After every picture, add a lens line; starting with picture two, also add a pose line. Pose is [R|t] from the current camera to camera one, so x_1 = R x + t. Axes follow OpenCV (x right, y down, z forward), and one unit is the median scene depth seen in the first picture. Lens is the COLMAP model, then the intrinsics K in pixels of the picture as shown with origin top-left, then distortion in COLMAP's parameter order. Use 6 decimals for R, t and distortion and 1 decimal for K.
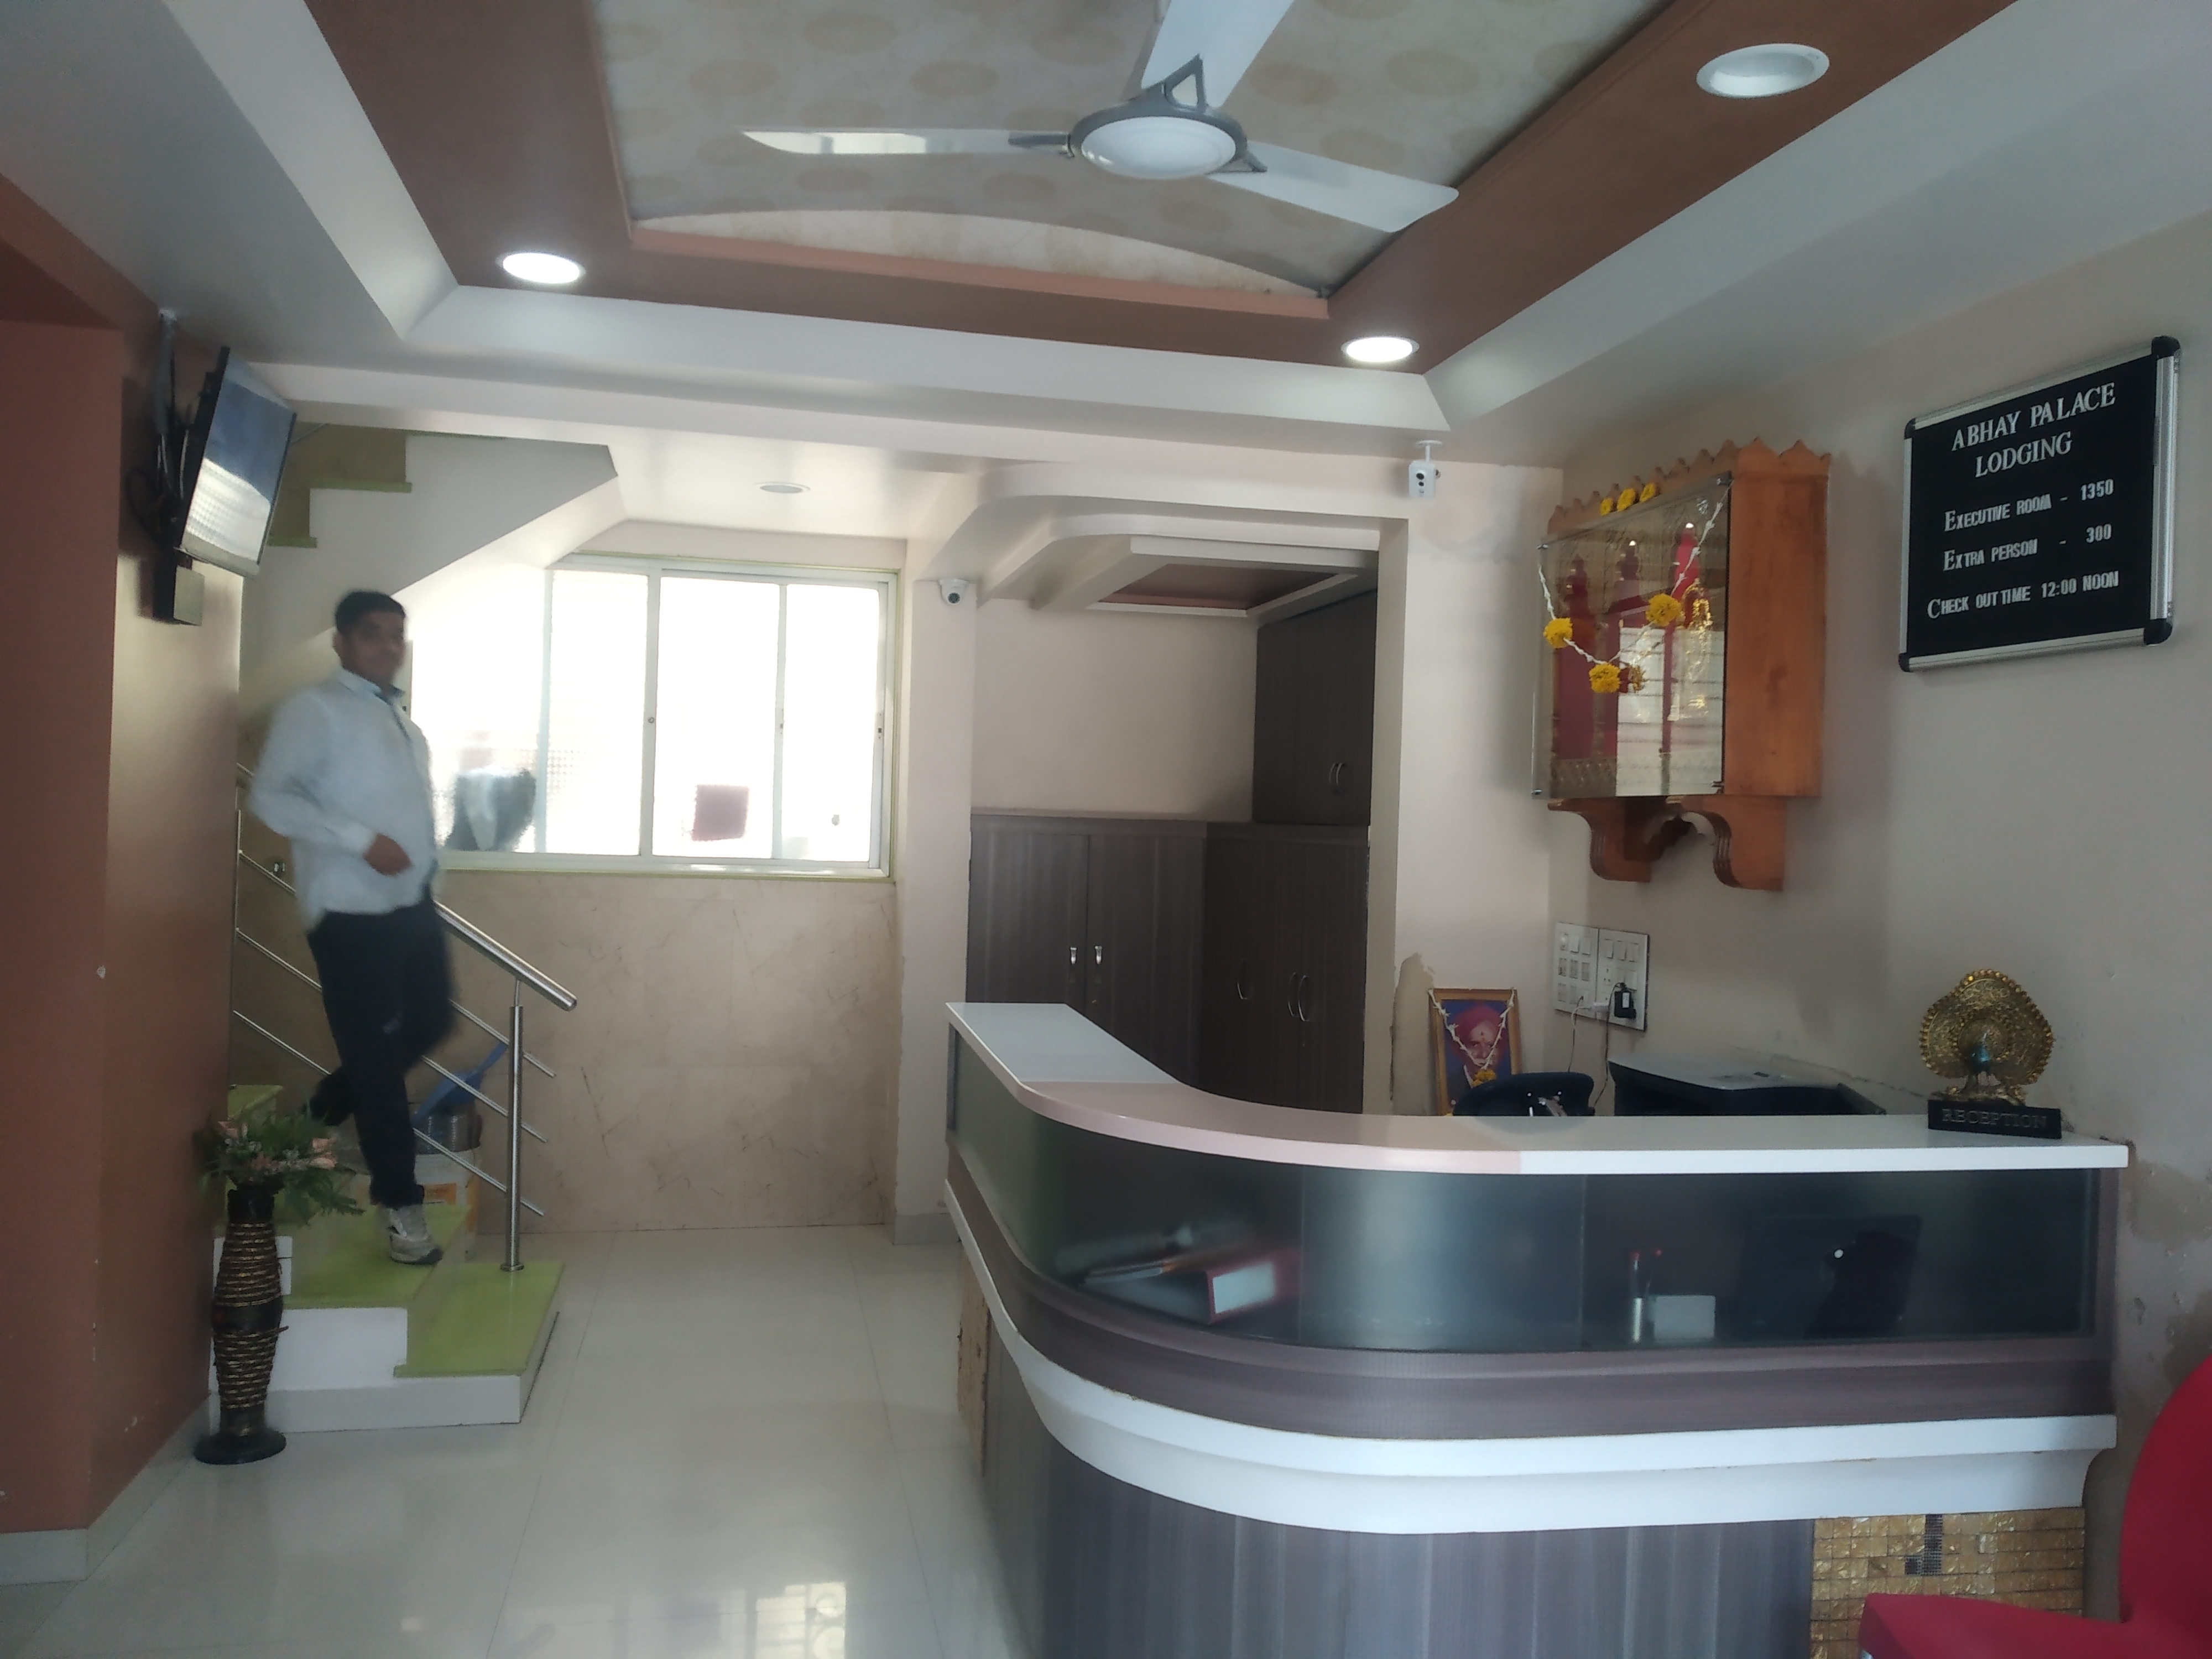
lens RADIAL K [[1692.3, 0, 1100.2], [0, 1692.3, 842.8], [0, 0, 1]] dist [0.029878, -0.054905]
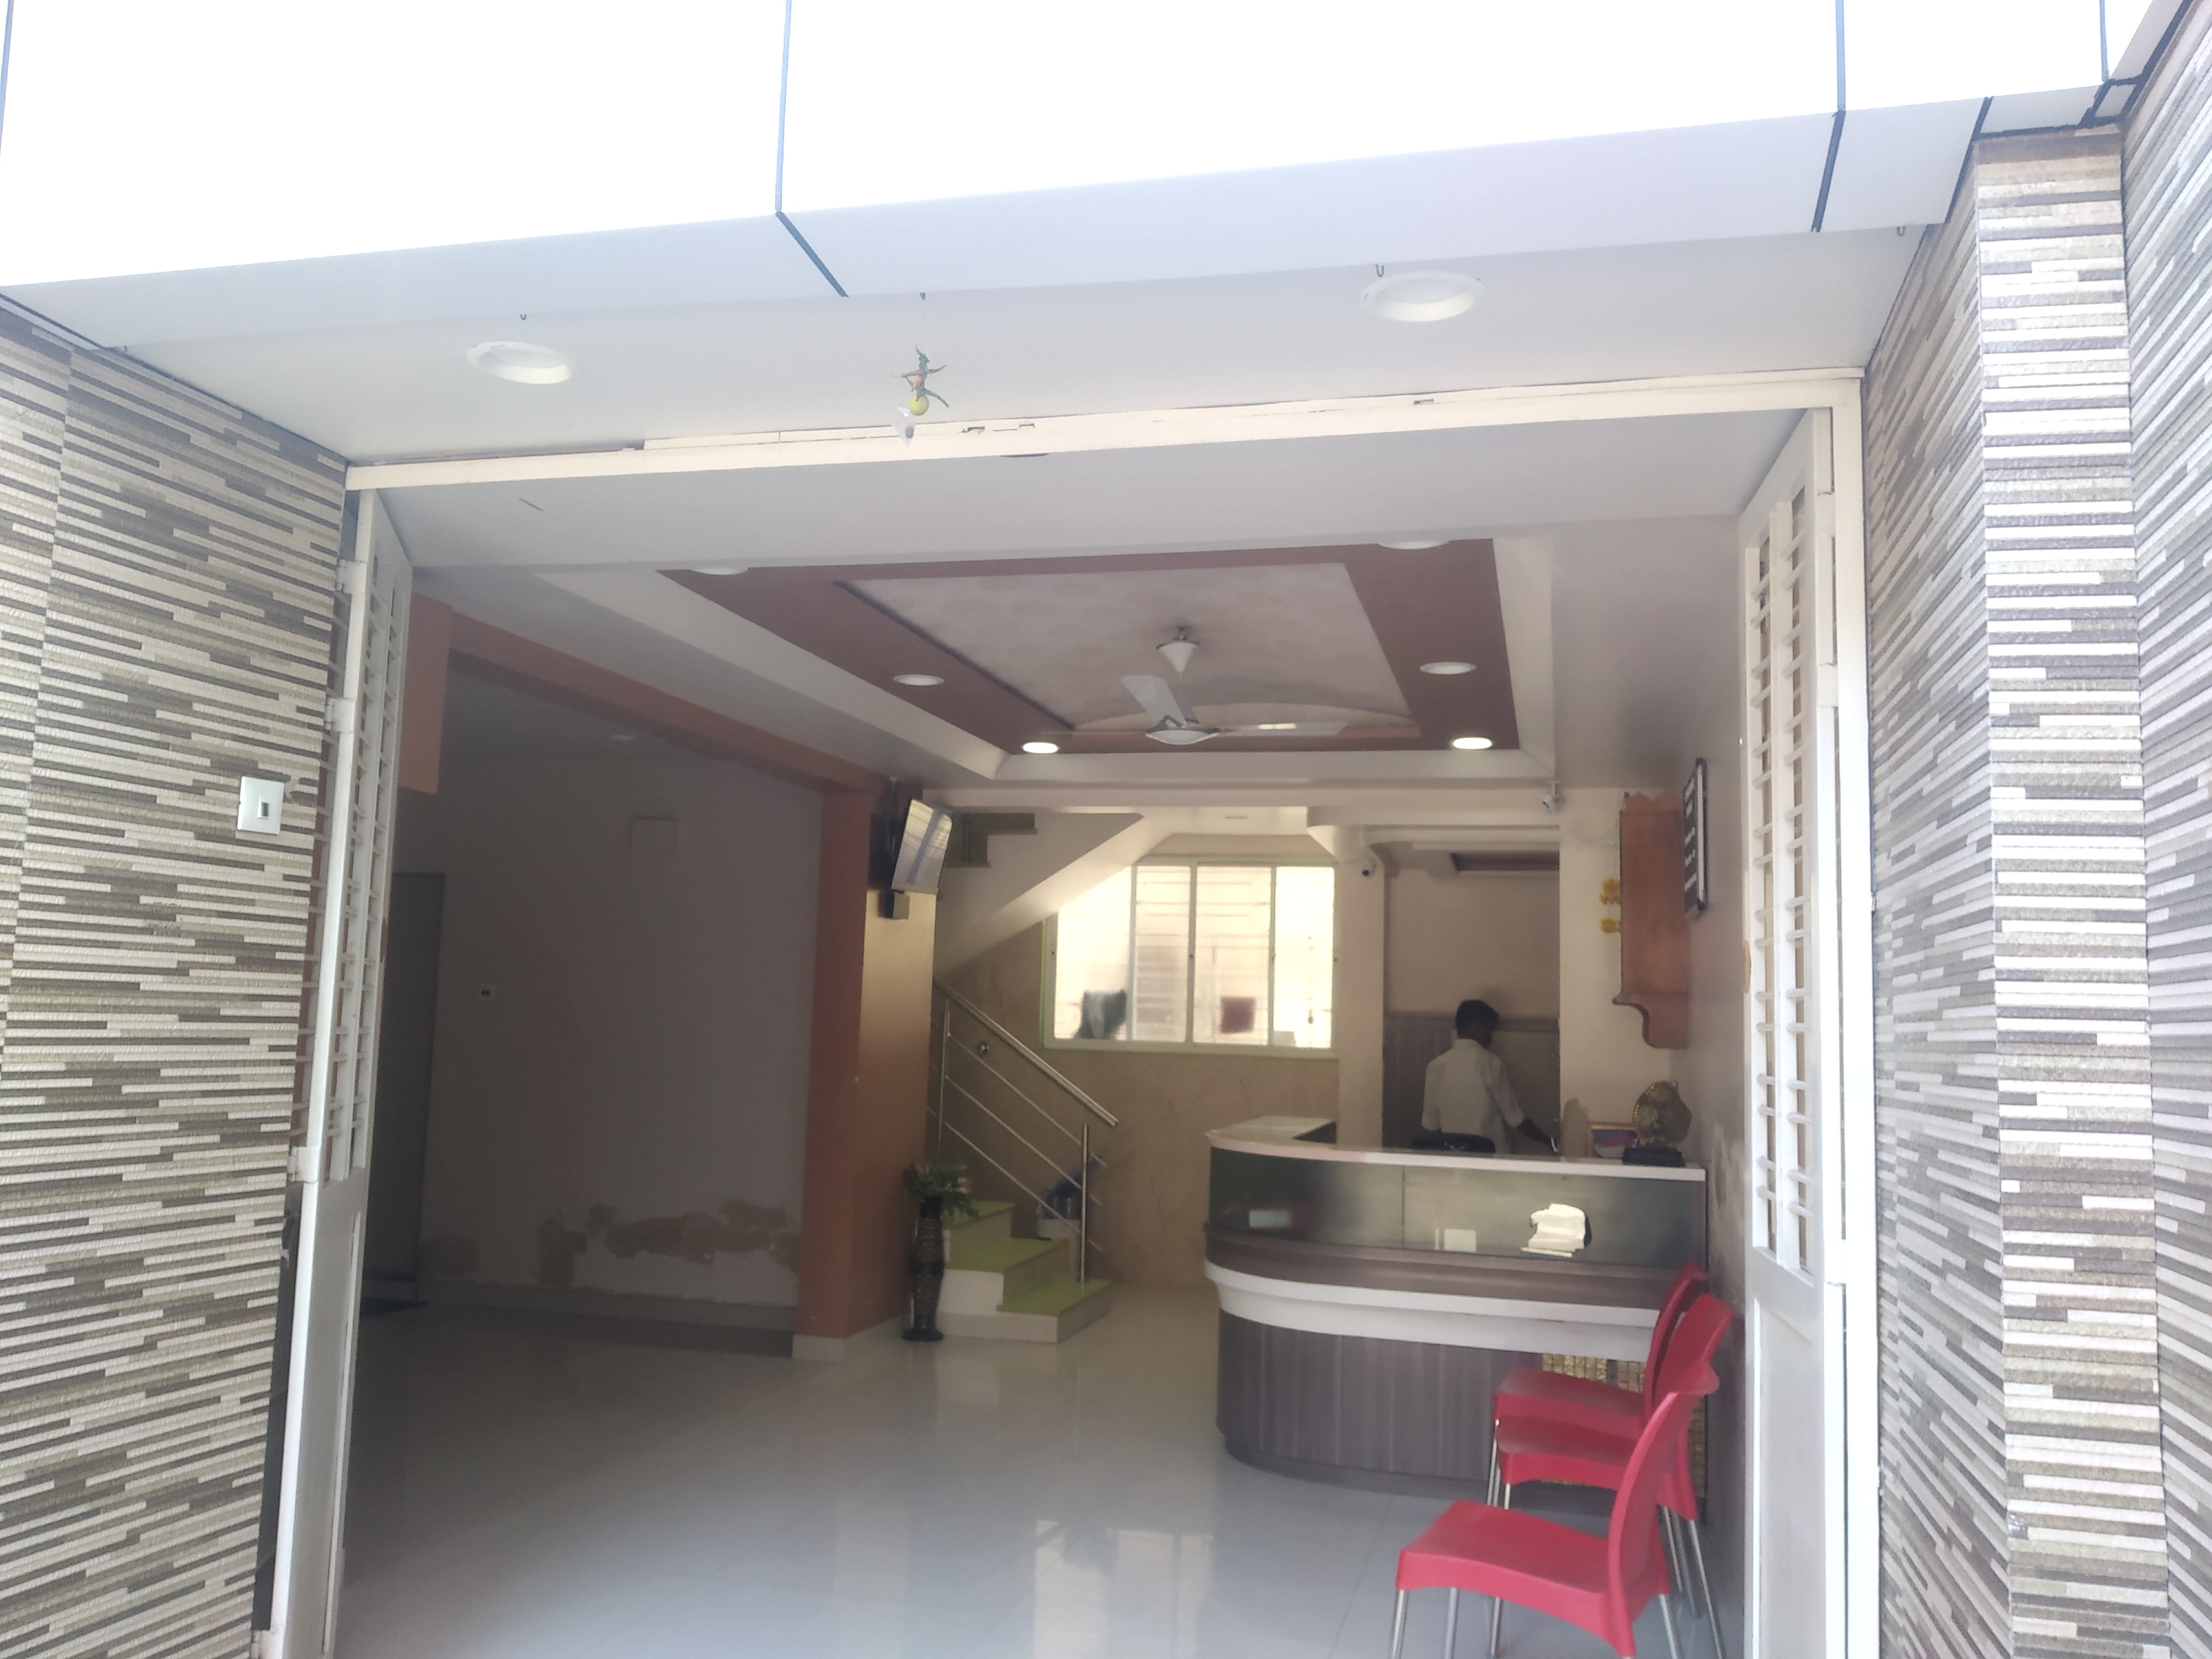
lens RADIAL K [[1717.2, 0, 1116.5], [0, 1717.2, 853.8], [0, 0, 1]] dist [0.005682, -0.008608]
pose [[0.893157, -0.046574, -0.447326, 0.744118], [-0.010767, 0.992124, -0.124795, 0.062069], [0.449615, 0.116278, 0.885622, -0.881278]]
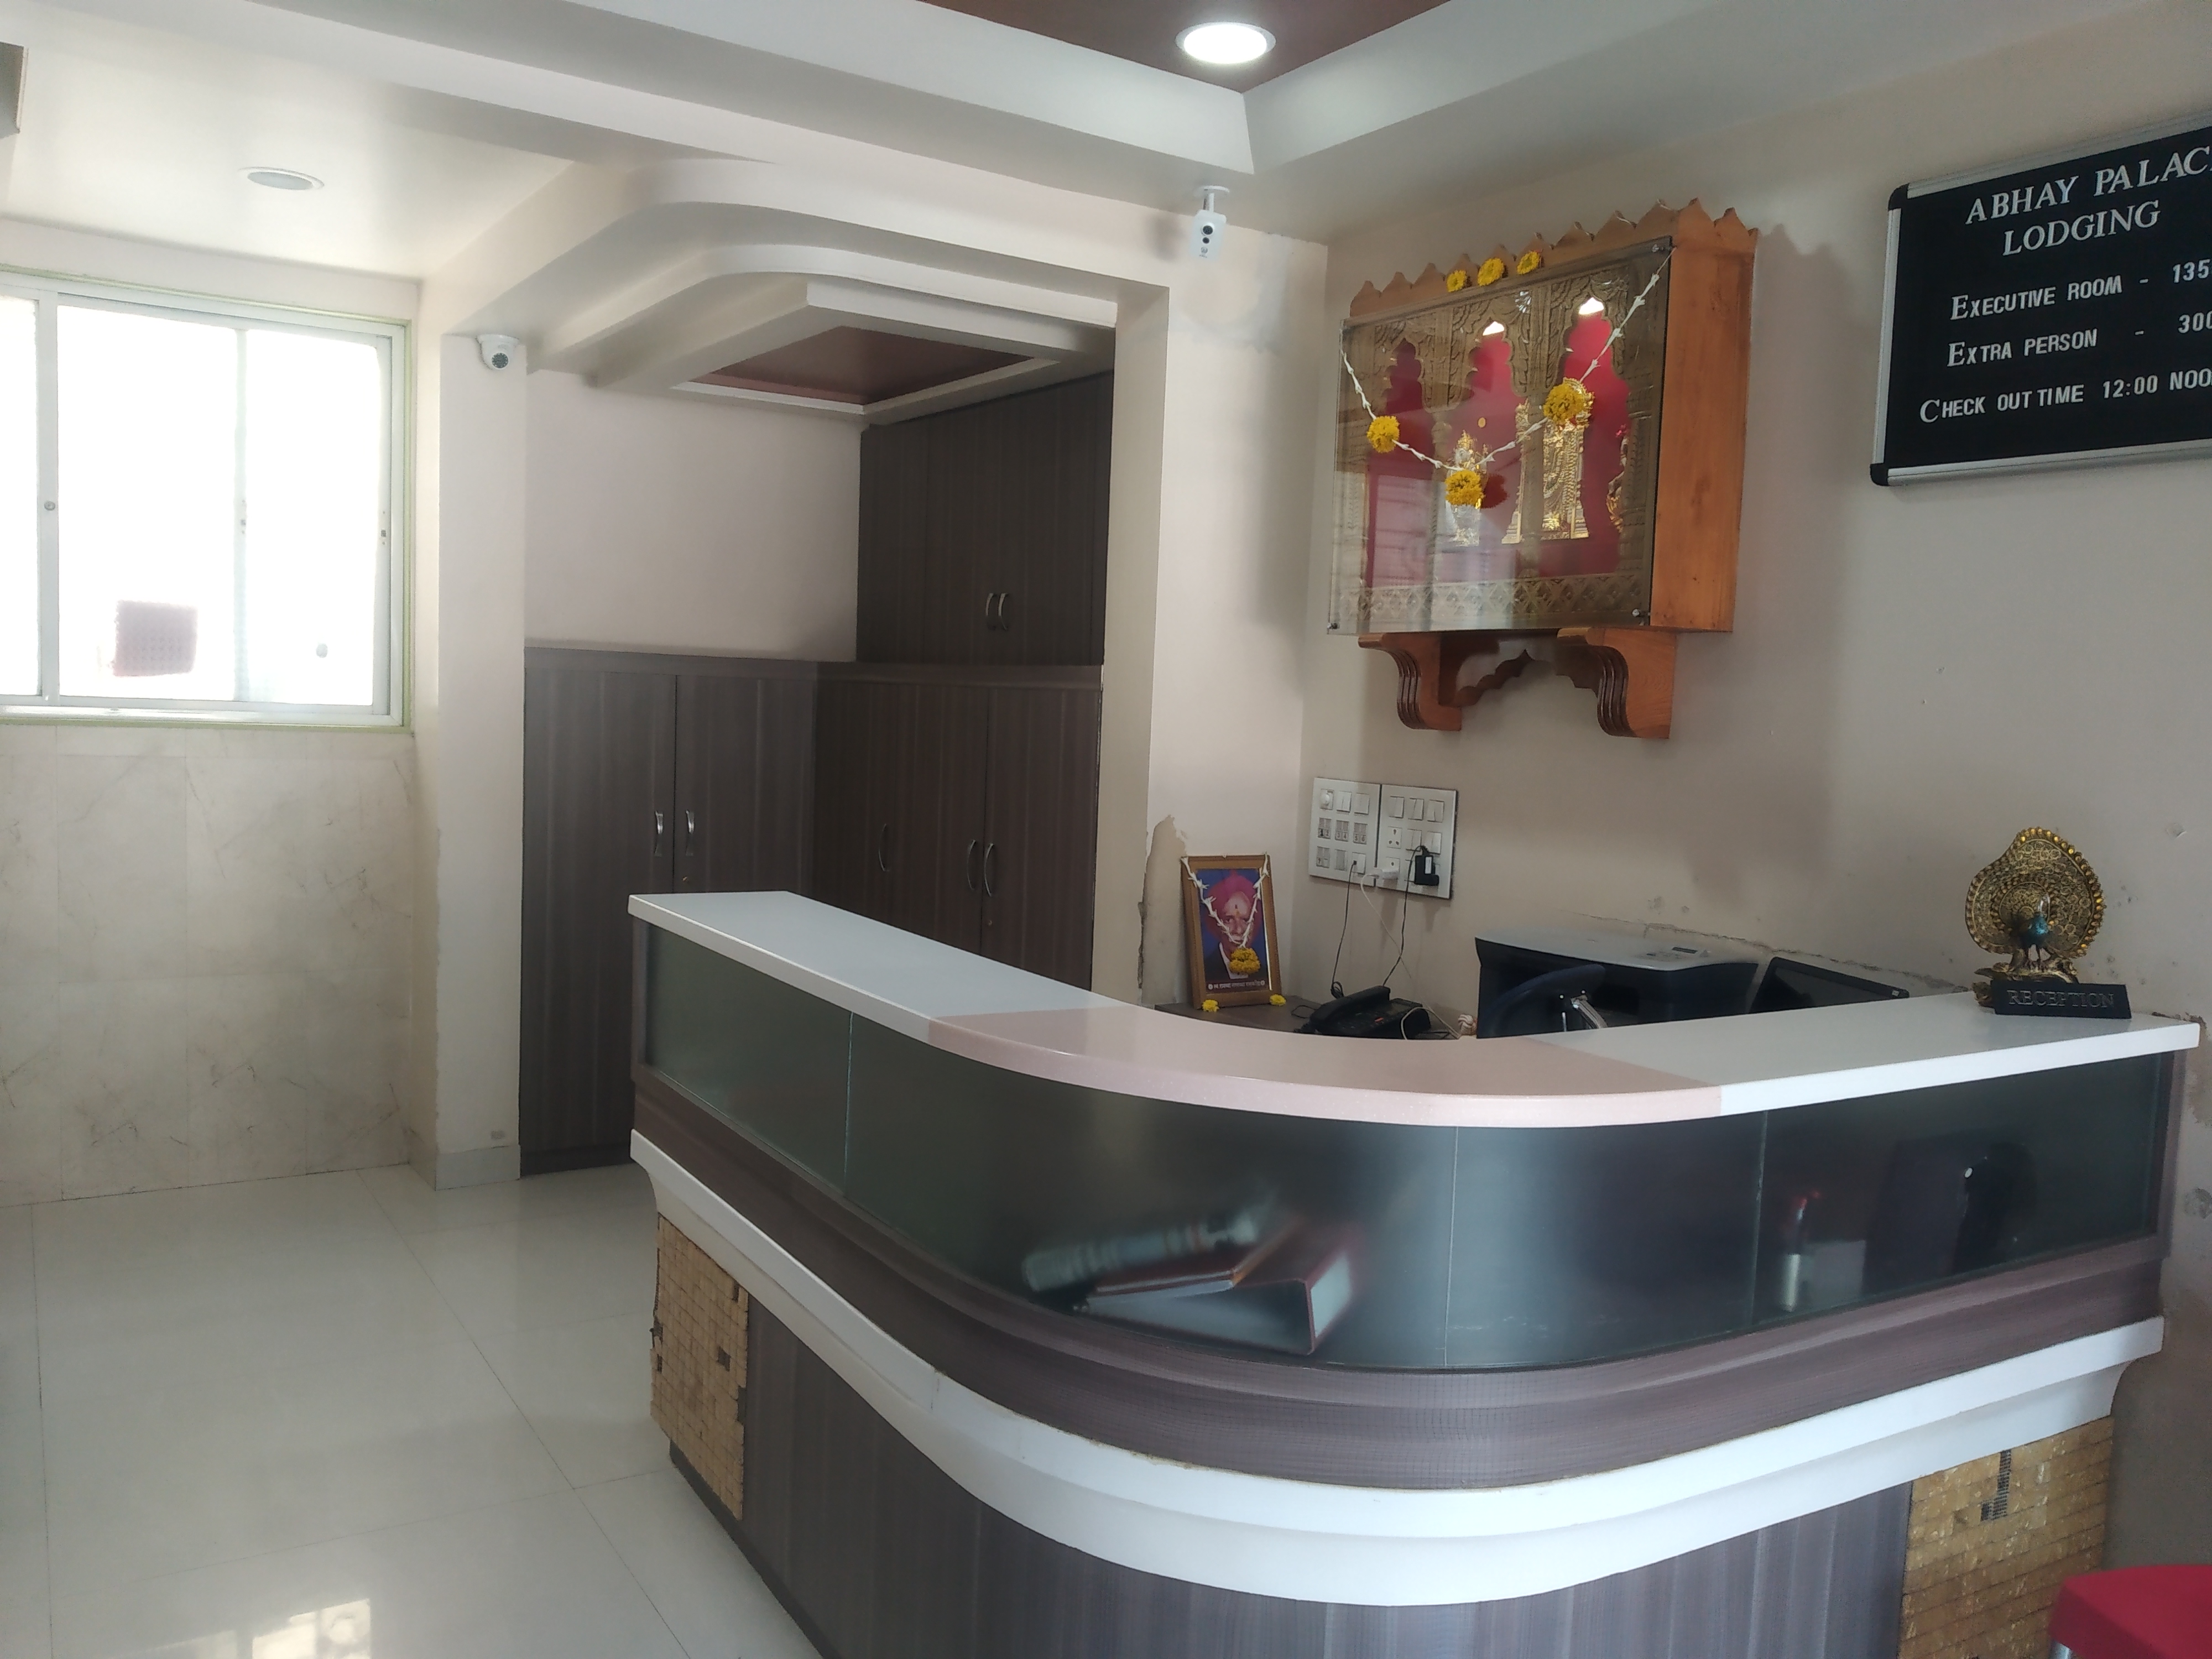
lens RADIAL K [[1717.2, 0, 1116.5], [0, 1717.2, 853.8], [0, 0, 1]] dist [0.005682, -0.008608]
pose [[0.935810, -0.024644, 0.351642, -0.186480], [-0.007695, 0.995887, 0.090275, 0.009419], [-0.352421, -0.087186, 0.931772, 0.278141]]
